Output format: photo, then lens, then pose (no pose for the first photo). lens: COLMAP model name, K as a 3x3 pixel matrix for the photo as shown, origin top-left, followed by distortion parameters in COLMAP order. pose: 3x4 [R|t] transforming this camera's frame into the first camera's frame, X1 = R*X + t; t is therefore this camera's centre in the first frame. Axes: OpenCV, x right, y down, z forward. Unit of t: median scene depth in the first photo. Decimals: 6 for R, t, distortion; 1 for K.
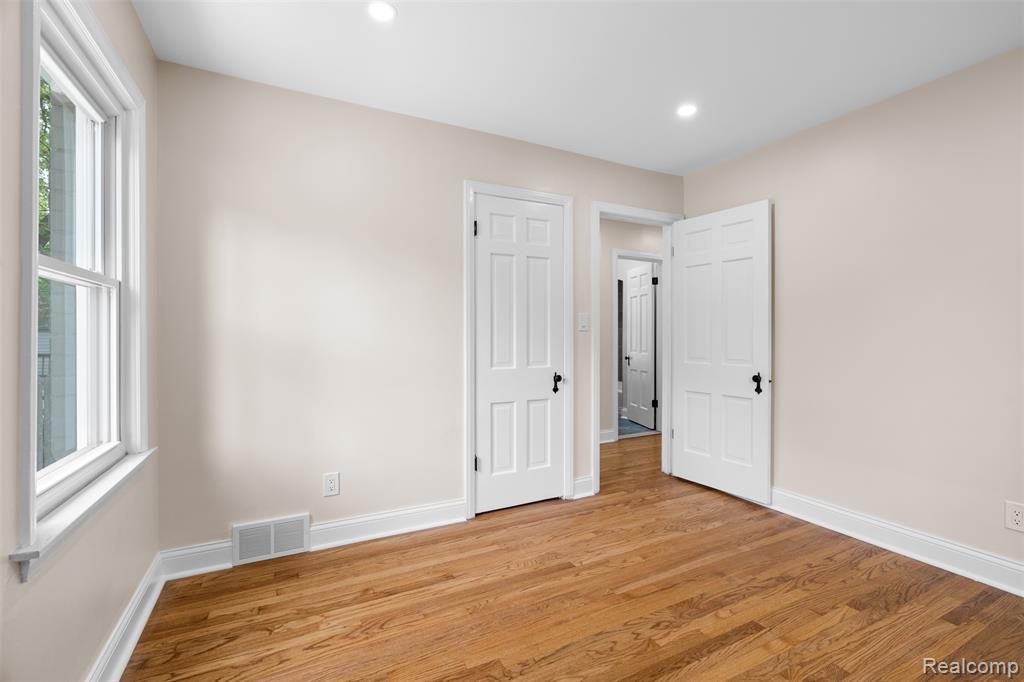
lens RADIAL K [[454.0, 0, 512.2], [0, 454.0, 336.7], [0, 0, 1]] dist [0.000933, 0.000258]
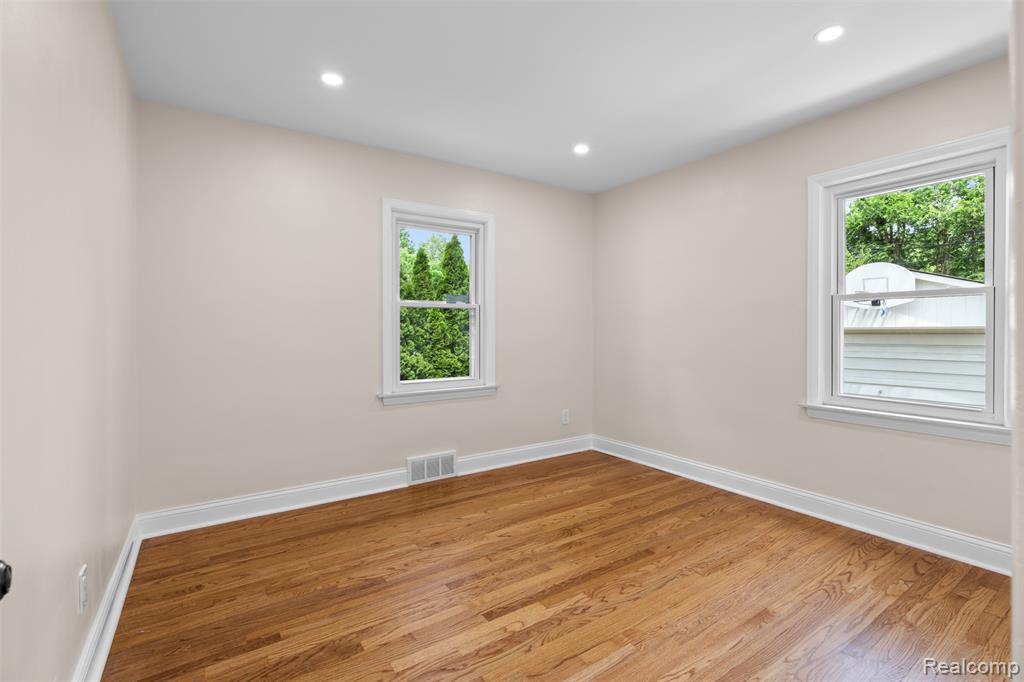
lens RADIAL K [[454.0, 0, 513.4], [0, 454.0, 335.0], [0, 0, 1]] dist [0.000933, 0.000258]
pose [[-0.993446, 0.001147, -0.114296, 0.601032], [-0.000364, 0.999913, 0.013199, -0.004223], [0.114301, 0.013154, -0.993359, 2.009055]]
